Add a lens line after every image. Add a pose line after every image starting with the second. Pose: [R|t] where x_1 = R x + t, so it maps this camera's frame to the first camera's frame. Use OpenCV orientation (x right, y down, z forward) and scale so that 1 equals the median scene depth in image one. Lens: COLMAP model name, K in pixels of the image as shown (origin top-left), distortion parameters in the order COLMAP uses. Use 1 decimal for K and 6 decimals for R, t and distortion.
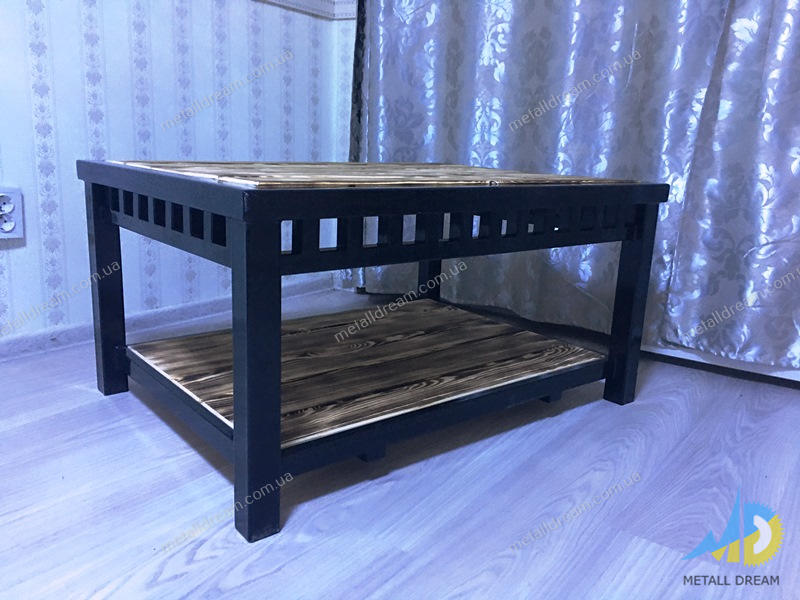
lens RADIAL K [[674.5, 0, 401.3], [0, 674.5, 296.9], [0, 0, 1]] dist [0.031083, -0.012317]
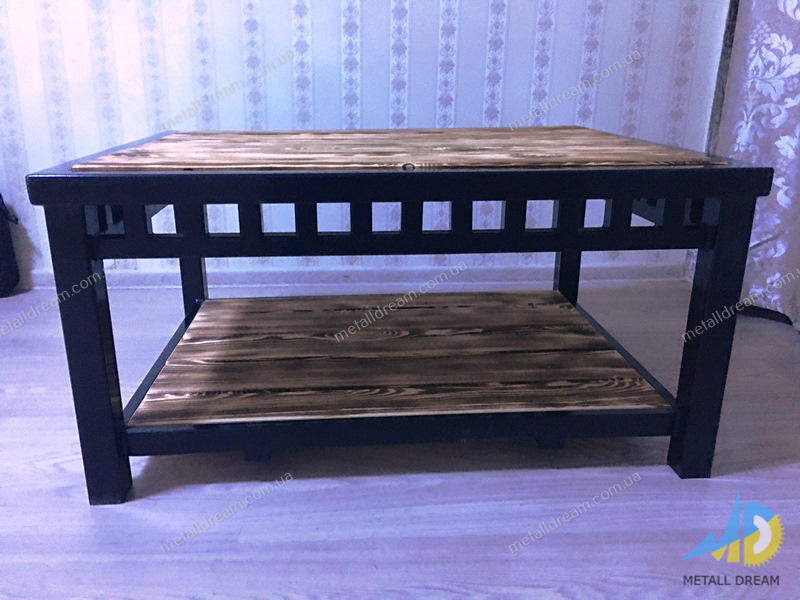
lens RADIAL K [[674.9, 0, 400.0], [0, 674.9, 300.0], [0, 0, 1]] dist [0.027571, -0.009597]
pose [[0.820555, 0.139736, -0.554224, 0.473819], [-0.096272, 0.989591, 0.106969, -0.077188], [0.563402, -0.034417, 0.825466, 0.261278]]
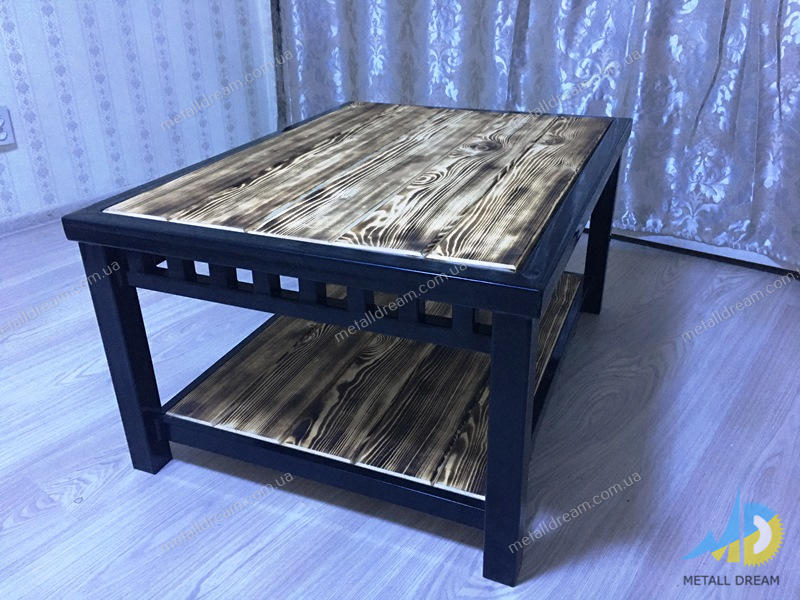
lens RADIAL K [[671.2, 0, 402.3], [0, 671.2, 295.1], [0, 0, 1]] dist [0.042087, -0.040374]
pose [[0.878171, -0.260185, 0.401396, -0.443207], [0.158398, 0.949963, 0.269222, -0.246246], [-0.451359, -0.172843, 0.875443, 0.154407]]
